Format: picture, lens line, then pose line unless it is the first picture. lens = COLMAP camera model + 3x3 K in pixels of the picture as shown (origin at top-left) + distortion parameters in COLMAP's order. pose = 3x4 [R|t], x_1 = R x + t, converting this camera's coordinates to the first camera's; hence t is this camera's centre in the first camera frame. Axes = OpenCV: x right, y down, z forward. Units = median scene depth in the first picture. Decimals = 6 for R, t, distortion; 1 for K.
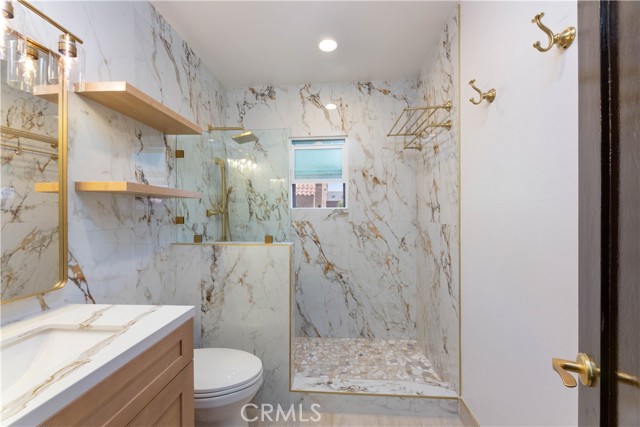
lens RADIAL K [[256.8, 0, 316.9], [0, 256.8, 212.8], [0, 0, 1]] dist [0.001524, 0.000227]
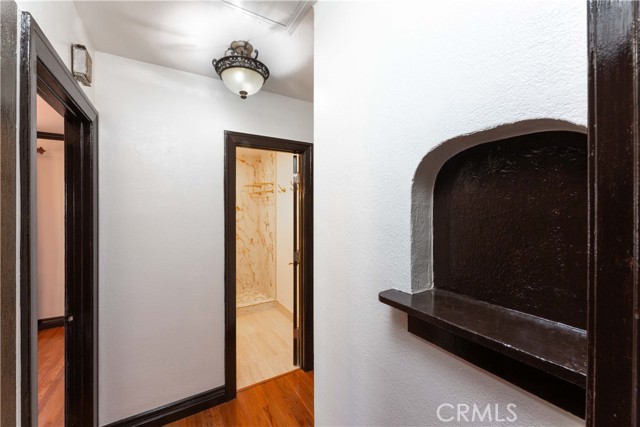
lens RADIAL K [[256.8, 0, 317.4], [0, 256.8, 212.6], [0, 0, 1]] dist [0.001524, 0.000227]
pose [[0.812922, 0.003881, 0.582359, -0.474637], [-0.002569, 0.999992, -0.003078, -0.114368], [-0.582367, 0.001006, 0.812926, -1.044384]]
